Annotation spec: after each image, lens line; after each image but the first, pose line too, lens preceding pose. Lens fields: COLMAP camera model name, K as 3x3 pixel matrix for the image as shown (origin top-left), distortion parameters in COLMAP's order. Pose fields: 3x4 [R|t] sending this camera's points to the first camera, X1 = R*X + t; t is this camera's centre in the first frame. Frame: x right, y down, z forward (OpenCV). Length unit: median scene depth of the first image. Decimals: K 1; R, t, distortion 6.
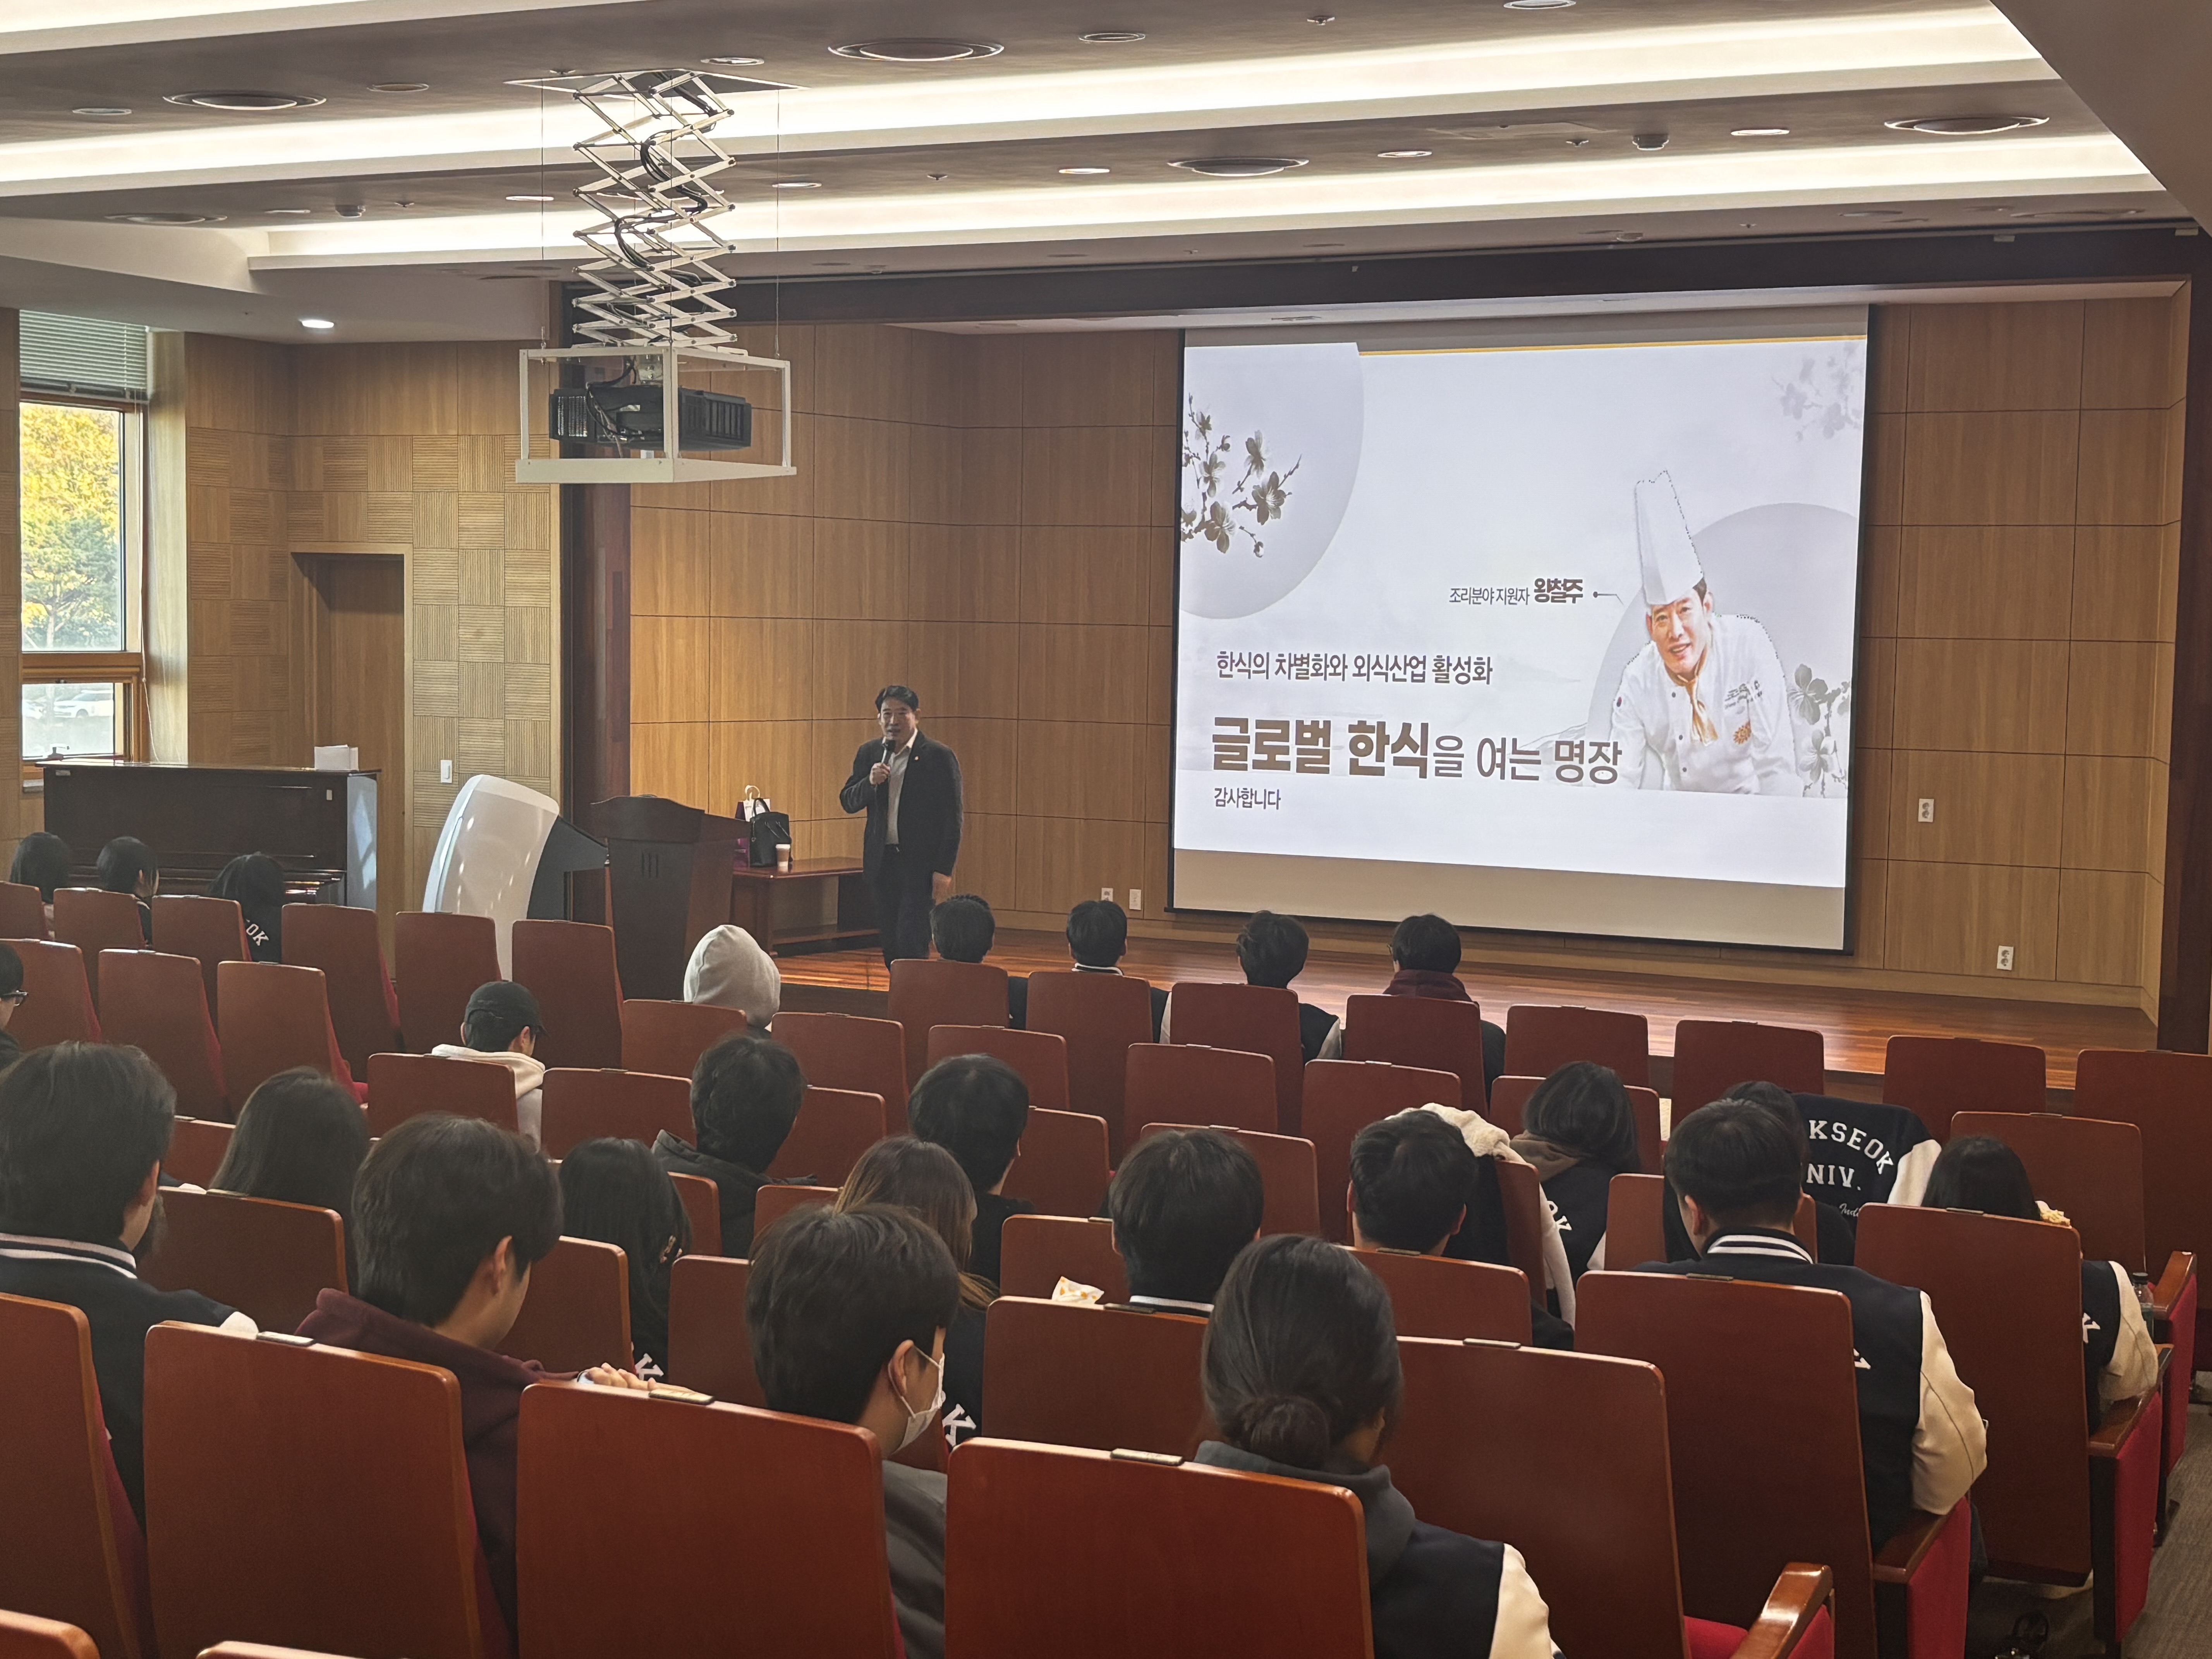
lens RADIAL K [[3016.0, 0, 1105.7], [0, 3016.0, 838.5], [0, 0, 1]] dist [0.071628, 0.000000]
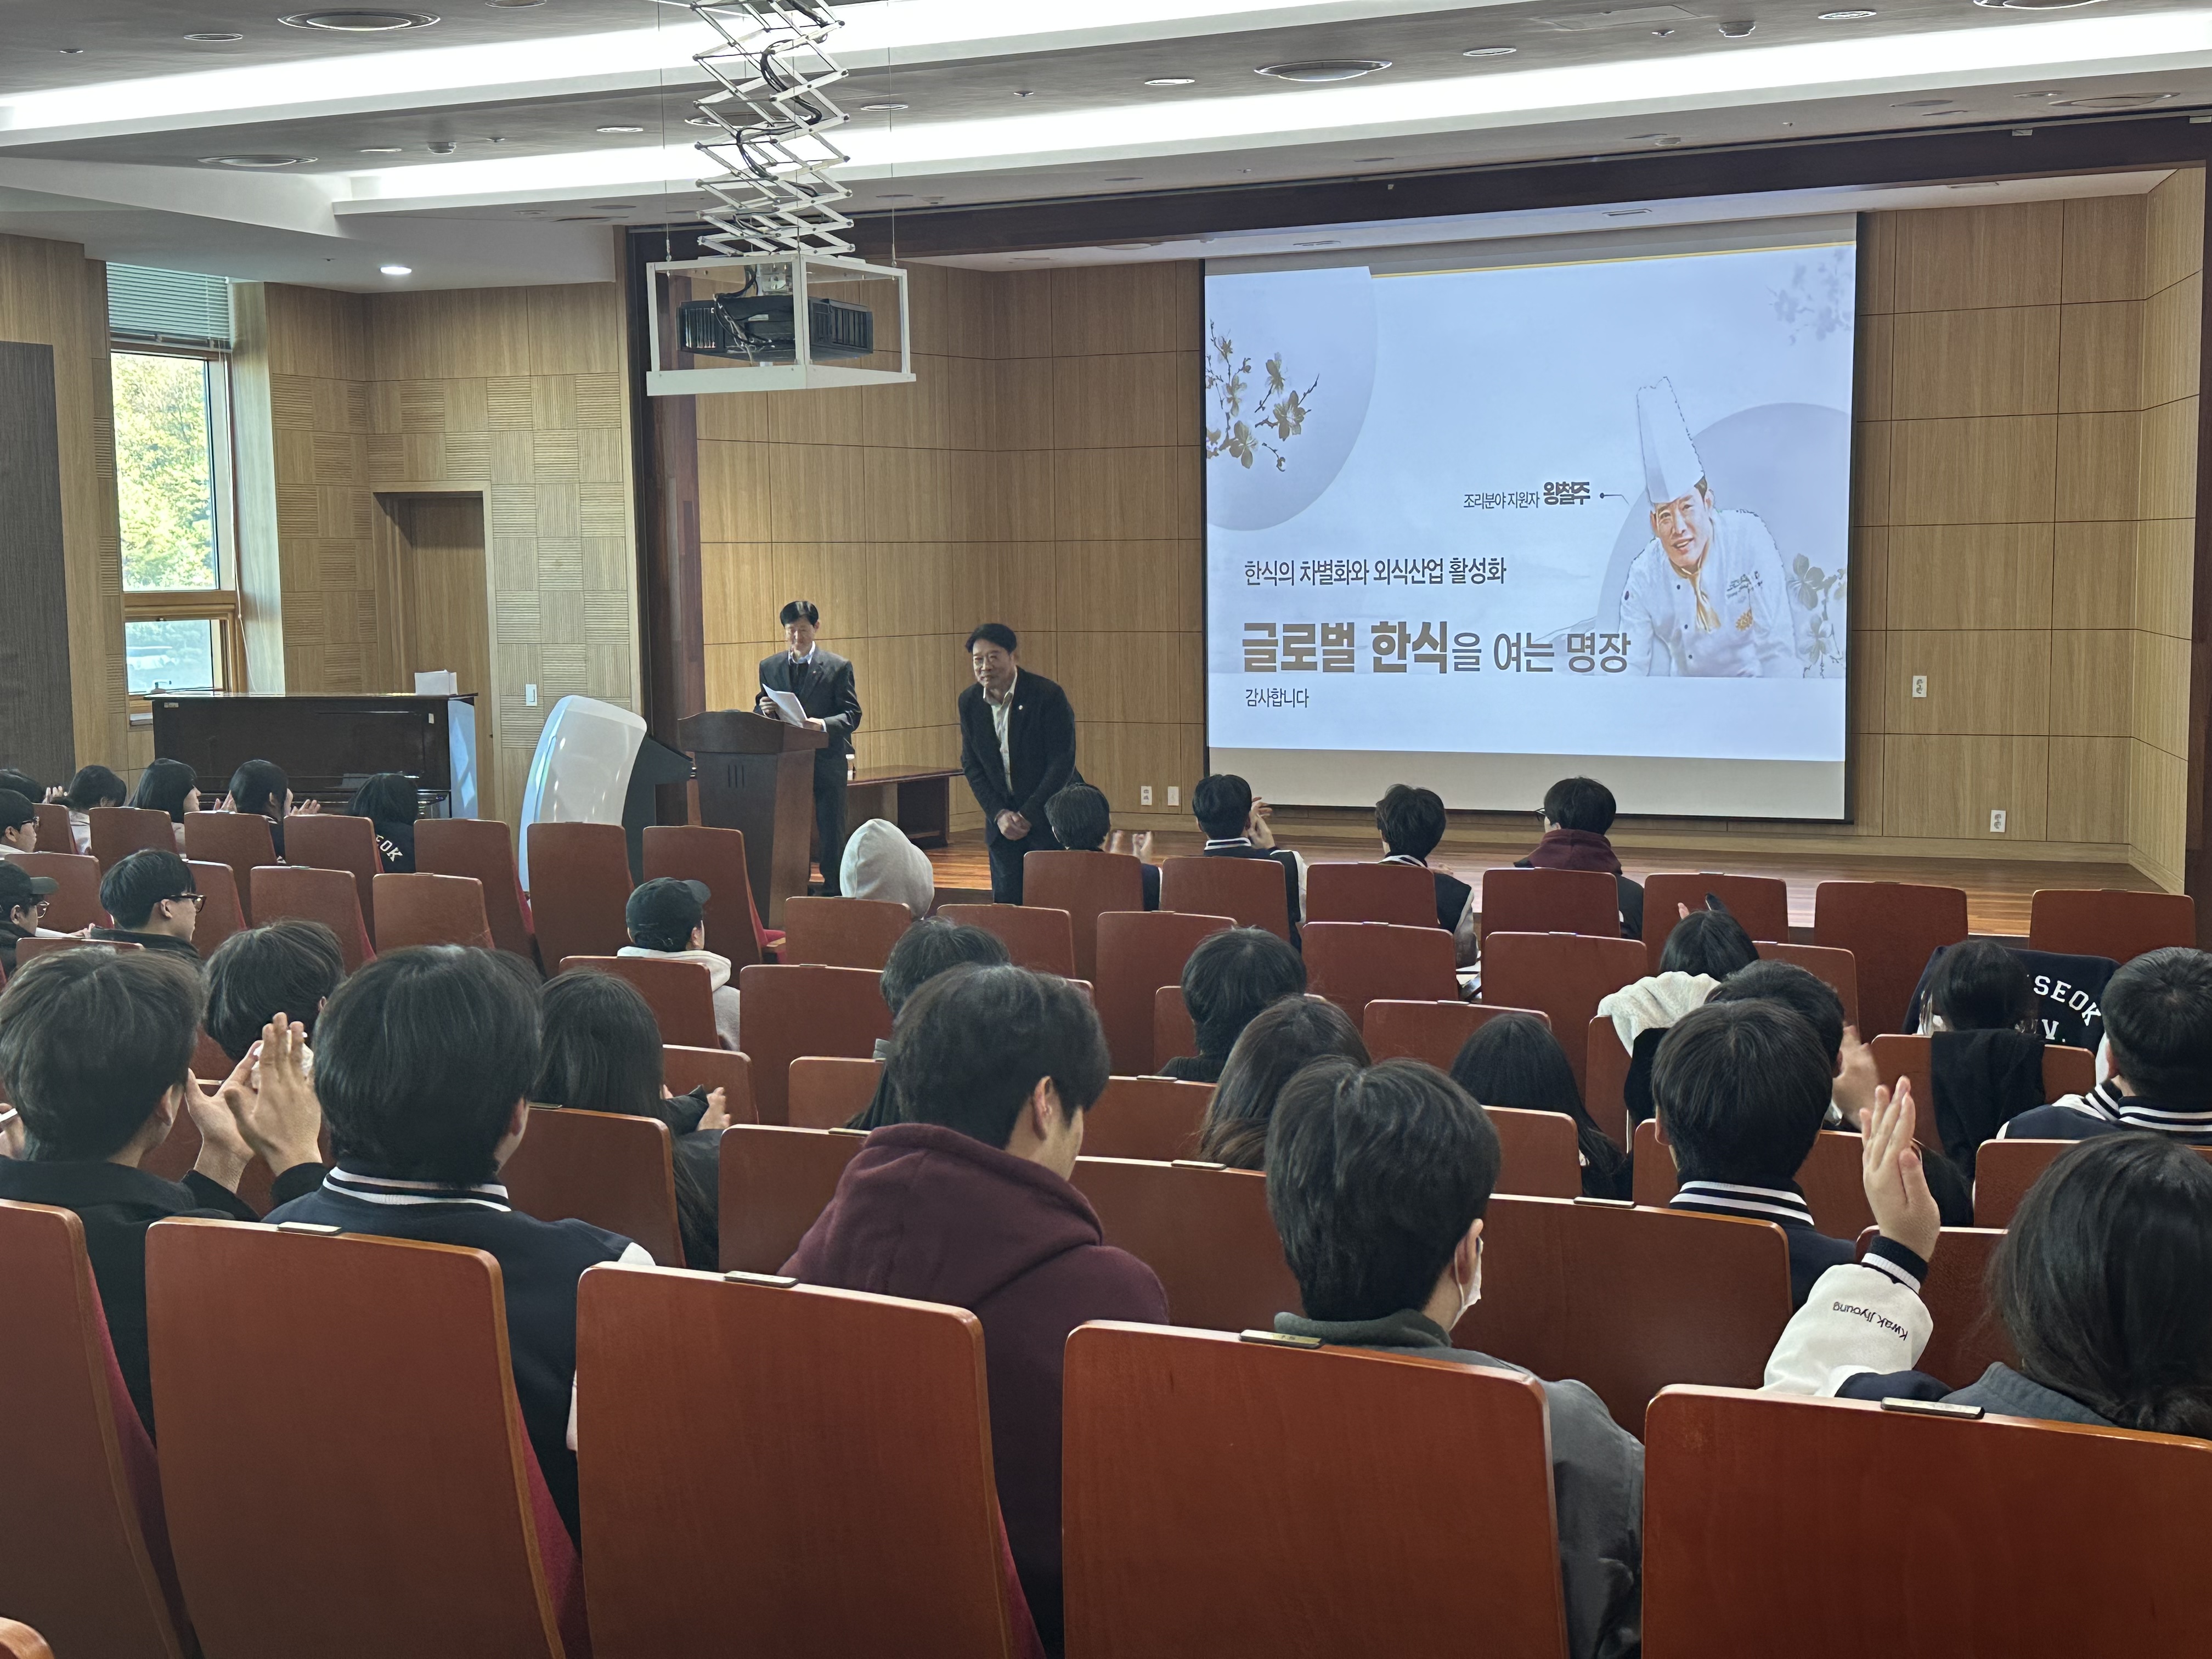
lens RADIAL K [[2684.2, 0, 1126.4], [0, 2684.2, 820.2], [0, 0, 1]] dist [0.092010, 0.000000]
pose [[0.999110, -0.033026, 0.026225, -0.035990], [0.032347, 0.999141, 0.025909, 0.004063], [-0.027058, -0.025038, 0.999320, 0.049279]]
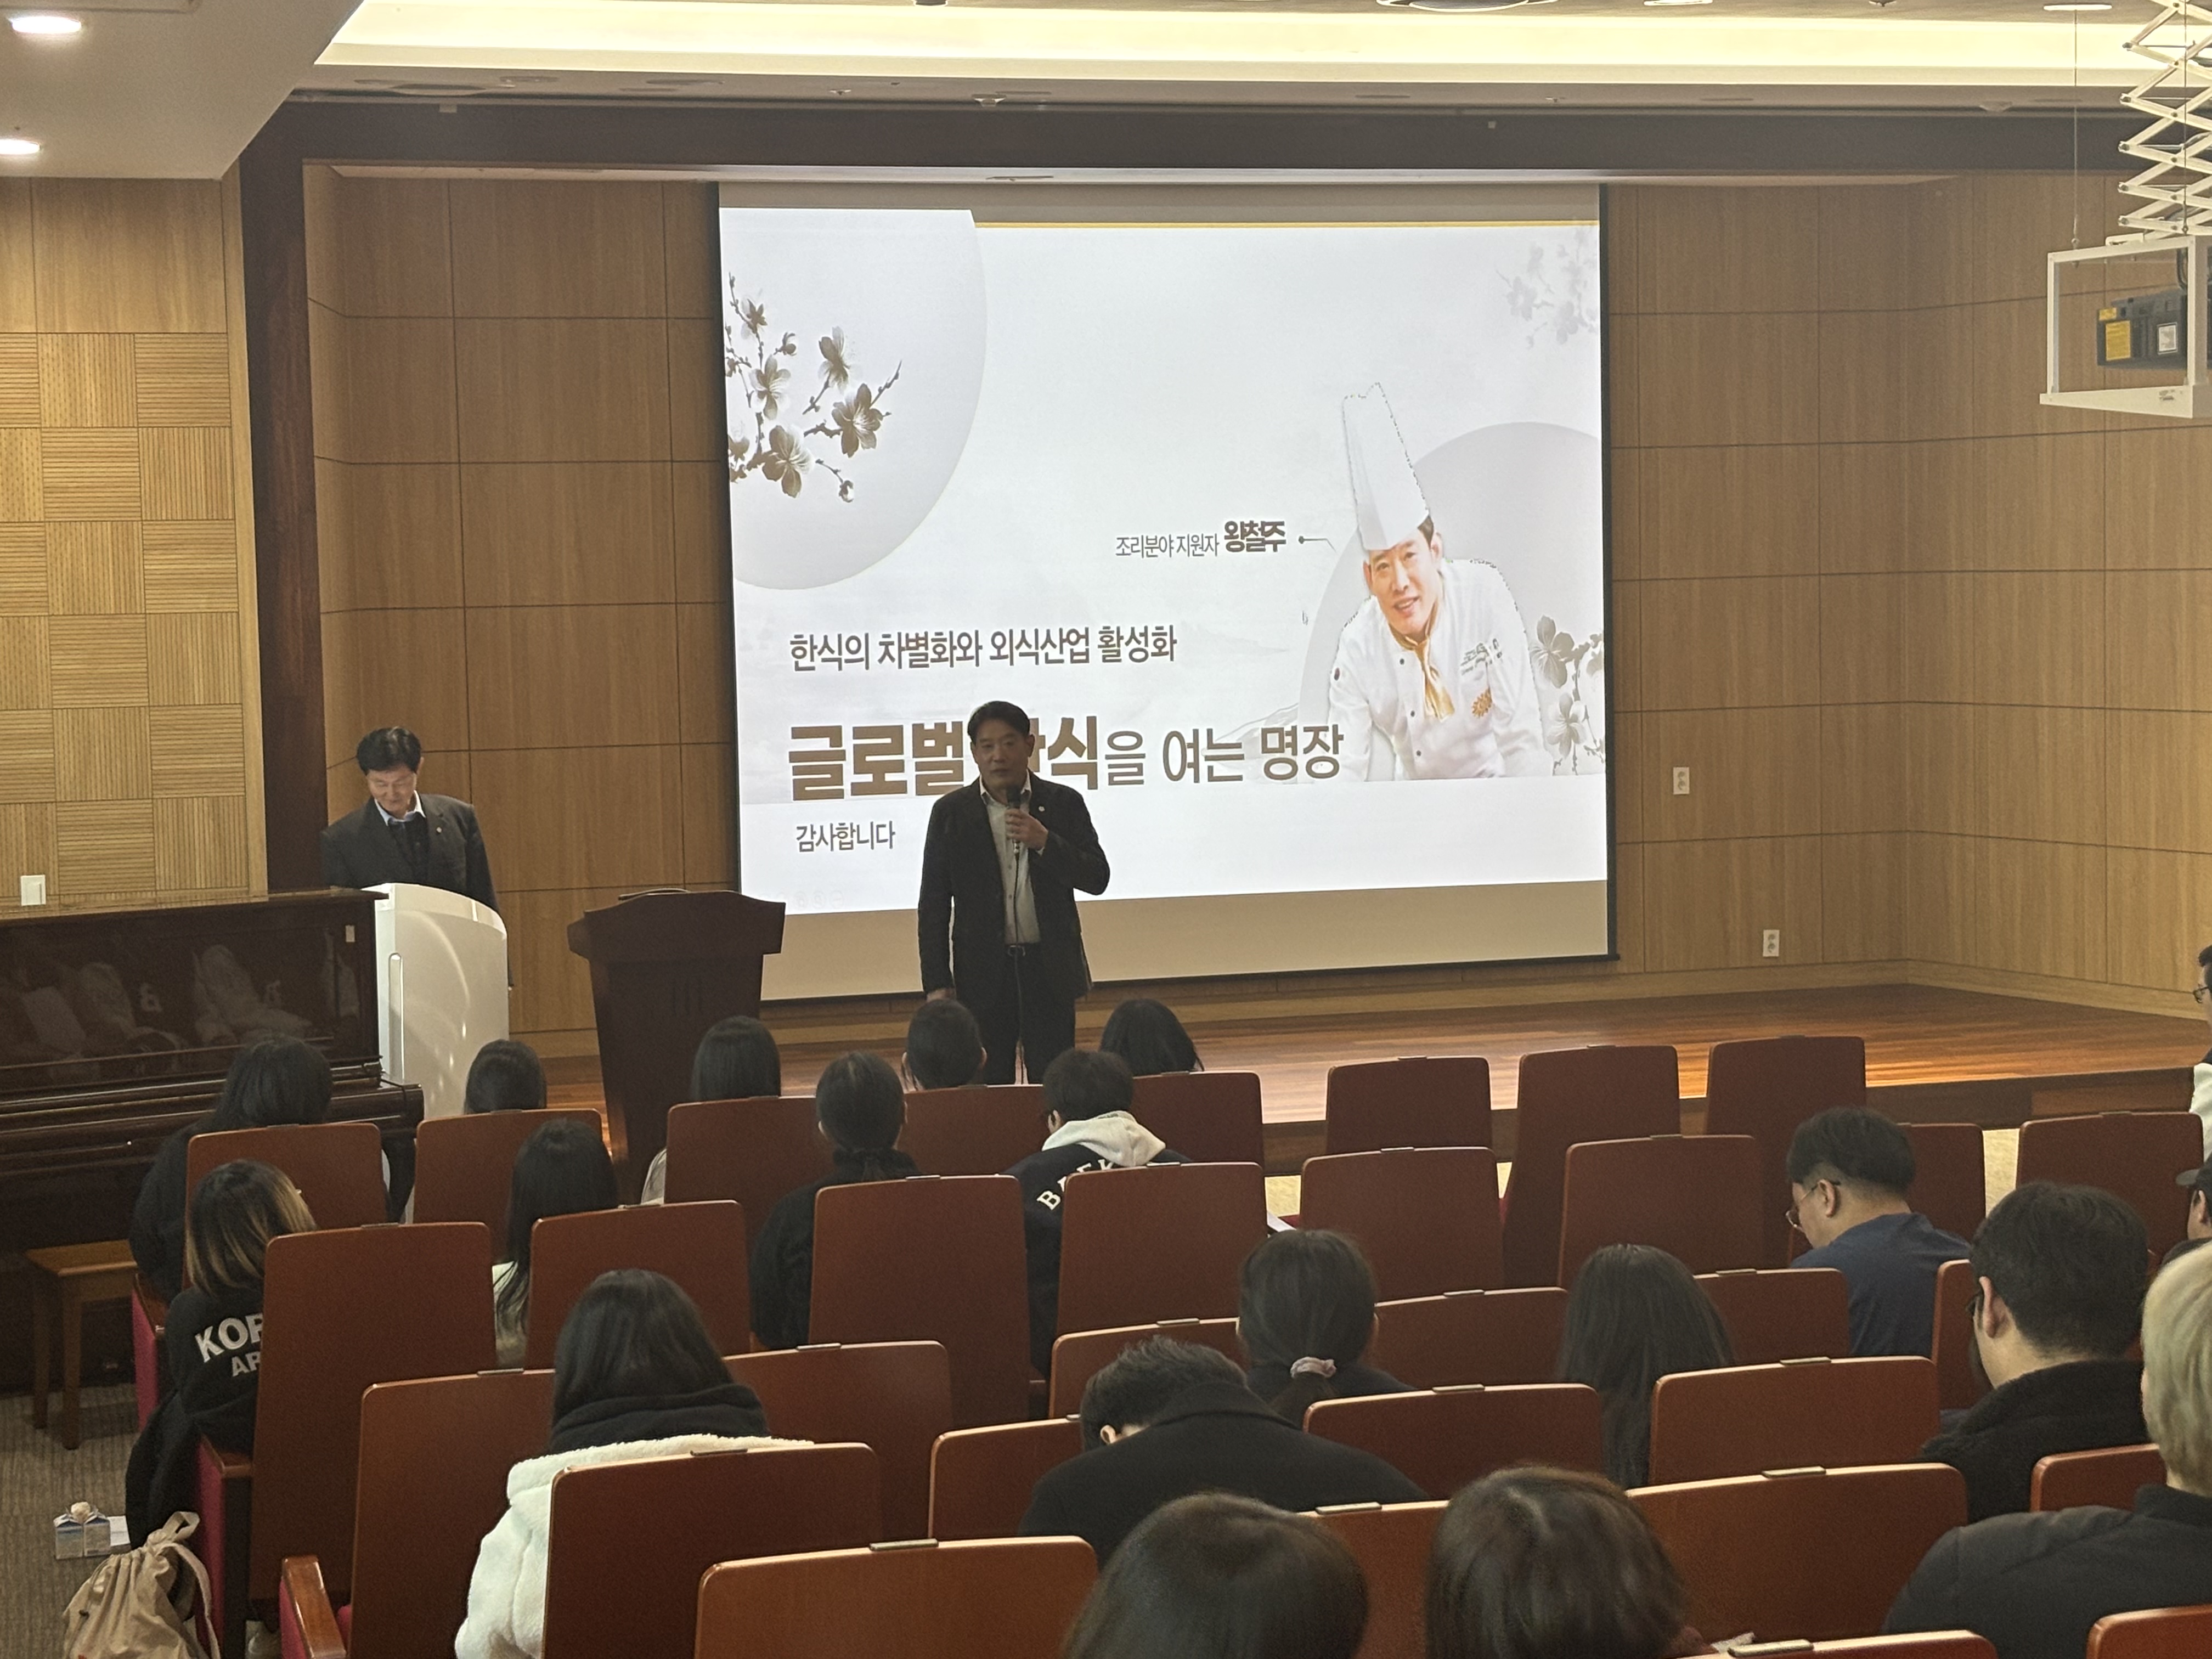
lens RADIAL K [[4034.3, 0, 1097.6], [0, 4034.3, 817.2], [0, 0, 1]] dist [0.082044, 0.000000]
pose [[0.731794, -0.077424, 0.677114, -0.611056], [0.082701, 0.996272, 0.024539, -0.039936], [-0.676490, 0.038041, 0.735469, 0.272594]]
